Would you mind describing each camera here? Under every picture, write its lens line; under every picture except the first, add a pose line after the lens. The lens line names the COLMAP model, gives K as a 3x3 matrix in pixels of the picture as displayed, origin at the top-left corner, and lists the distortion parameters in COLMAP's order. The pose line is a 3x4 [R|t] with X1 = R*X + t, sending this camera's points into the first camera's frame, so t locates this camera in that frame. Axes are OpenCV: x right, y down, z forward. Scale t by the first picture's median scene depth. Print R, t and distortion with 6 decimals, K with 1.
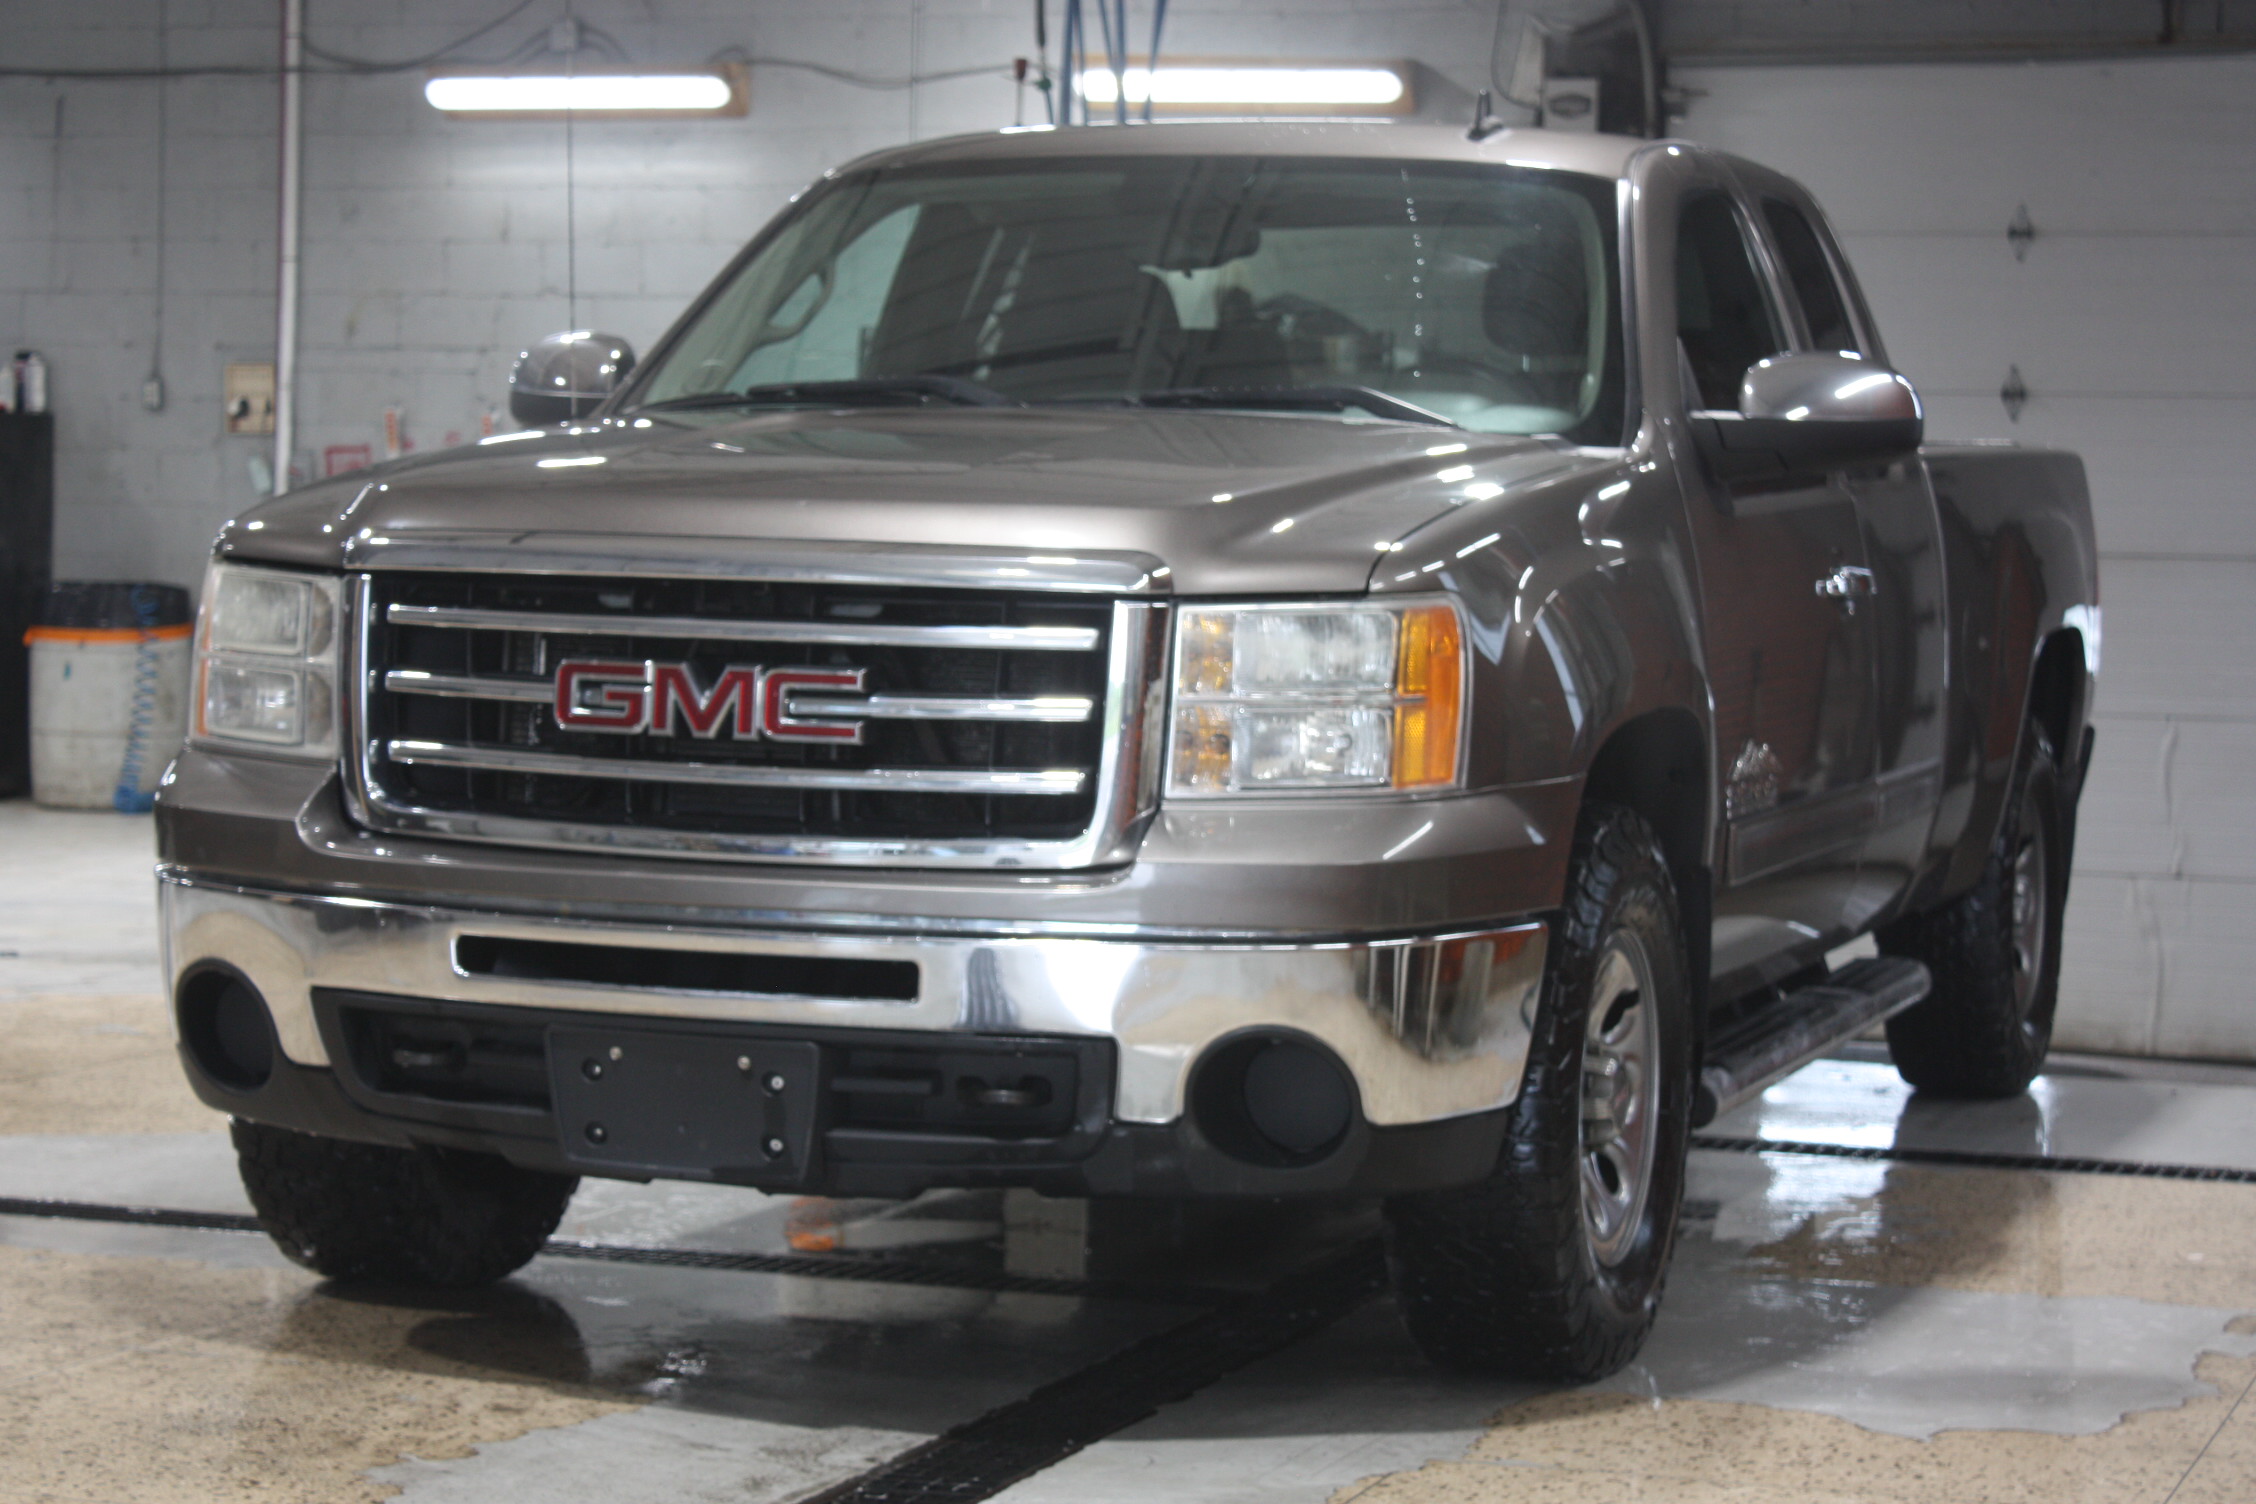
lens RADIAL K [[5086.3, 0, 1127.7], [0, 5086.3, 755.9], [0, 0, 1]] dist [-0.019447, 0.000000]
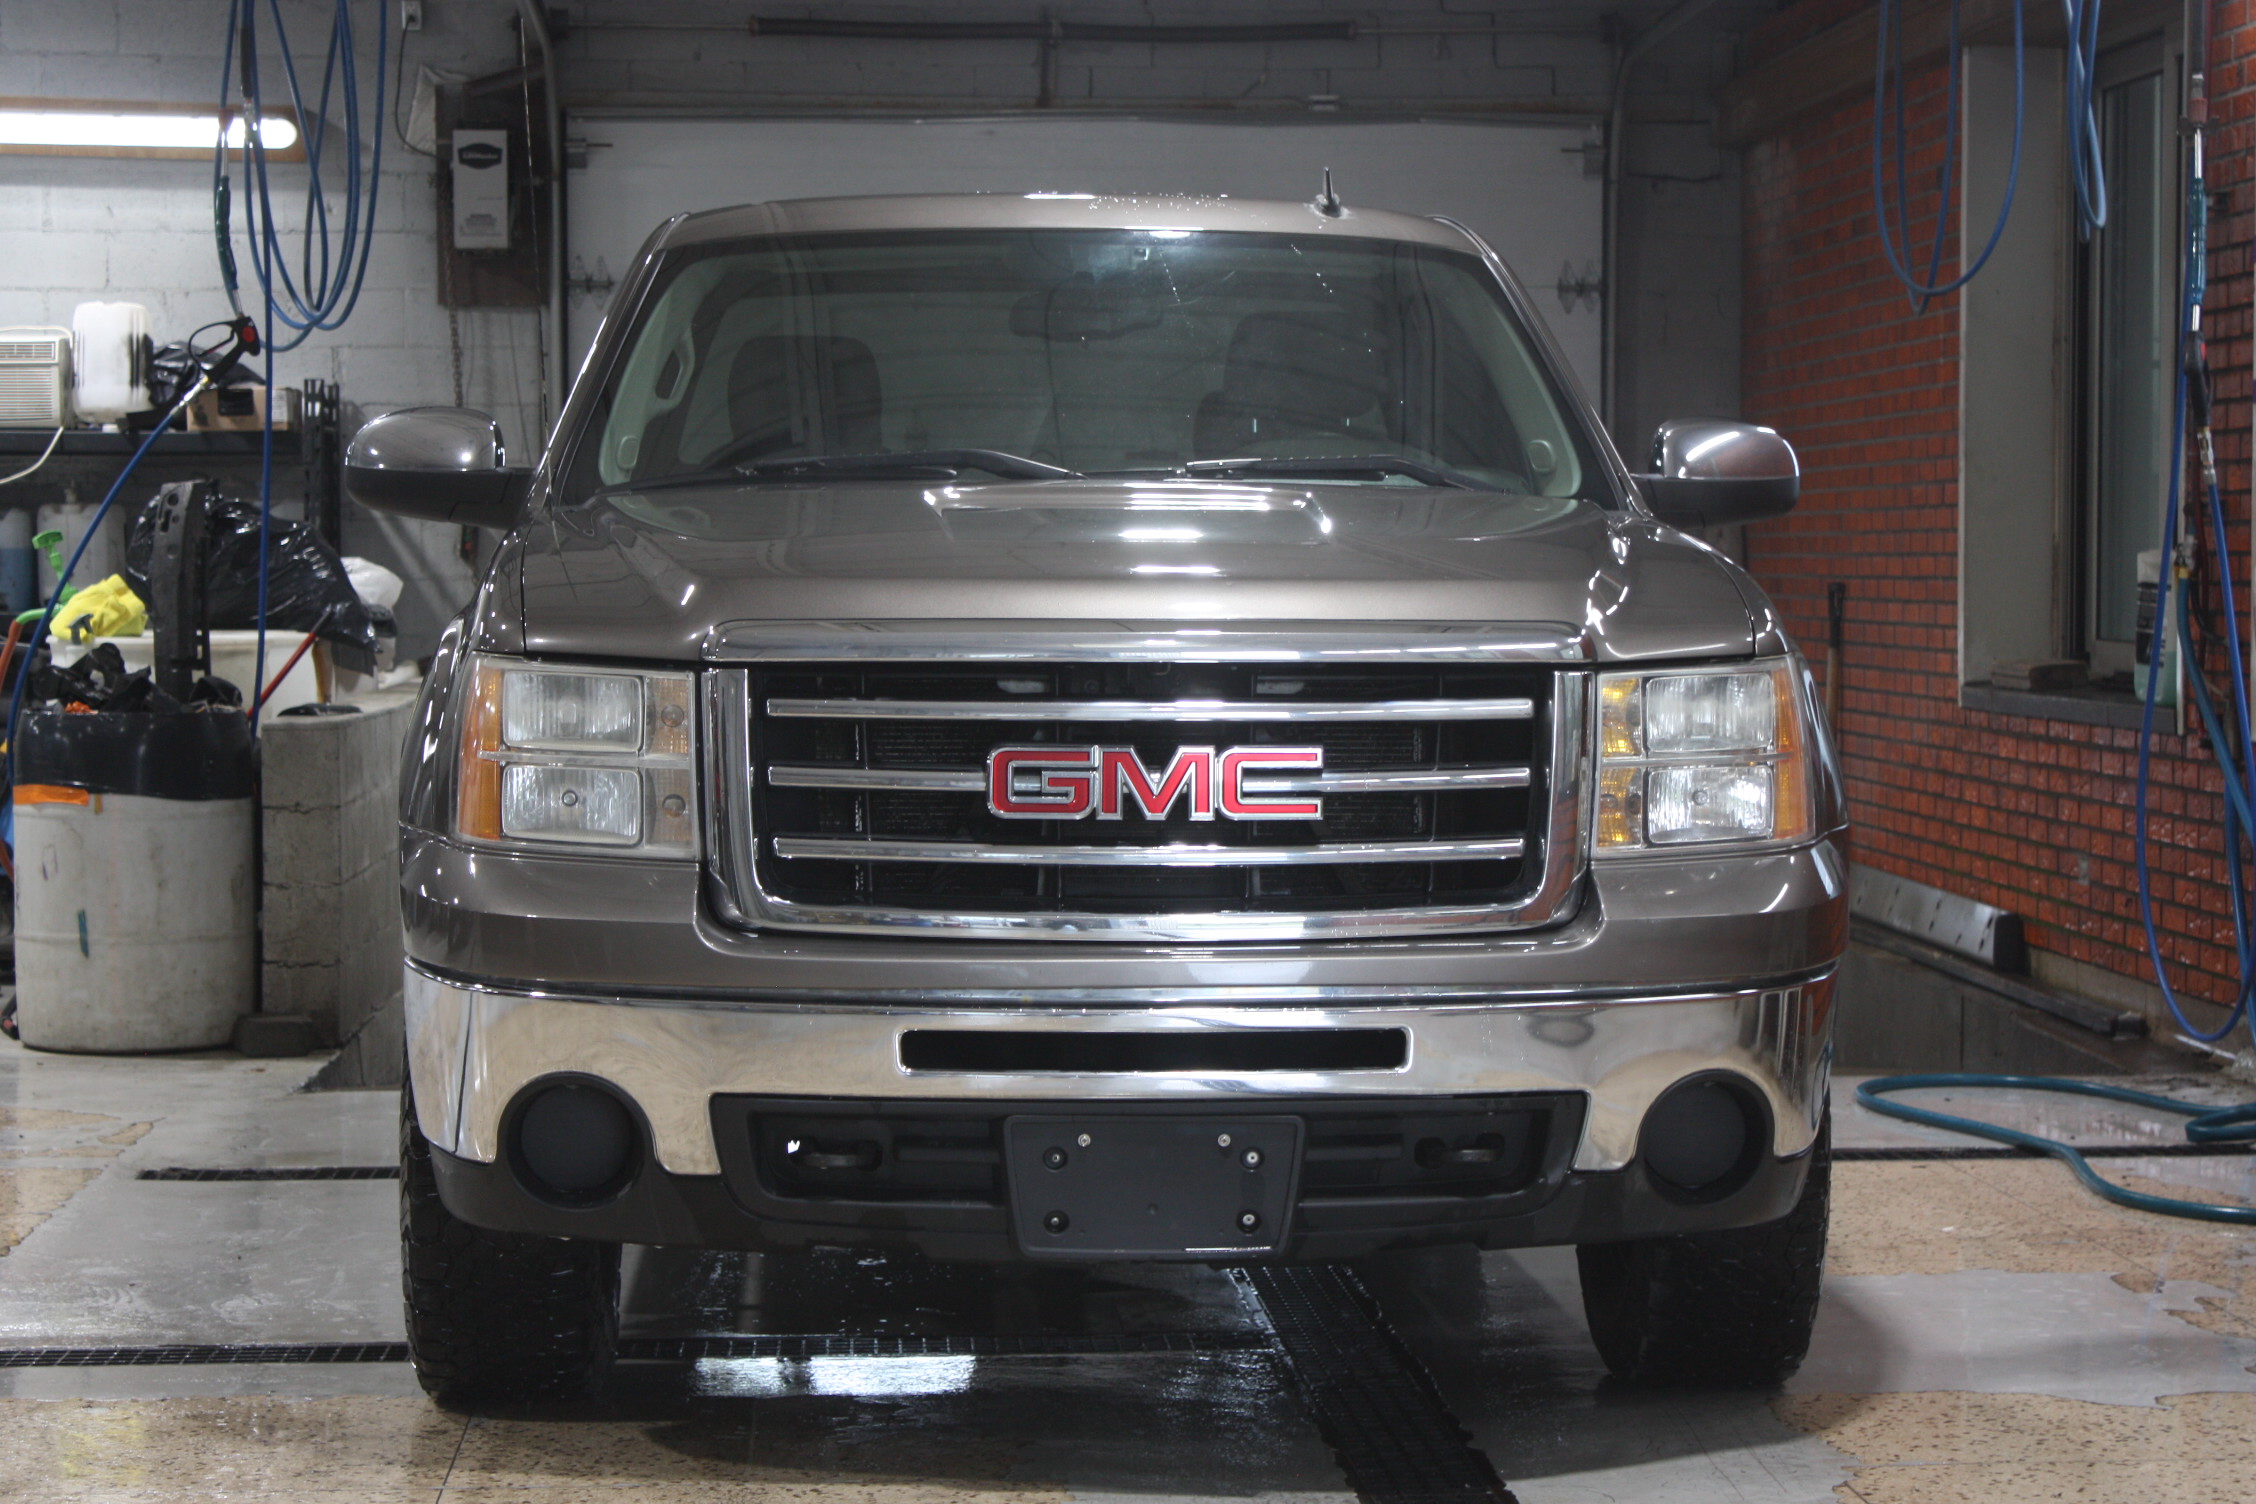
lens RADIAL K [[4899.2, 0, 1128.0], [0, 4899.2, 747.6], [0, 0, 1]] dist [0.135972, 0.000000]
pose [[0.910825, -0.038194, 0.411022, -0.480975], [0.039417, 0.999208, 0.005503, -0.023151], [-0.410906, 0.011189, 0.911609, 0.117300]]
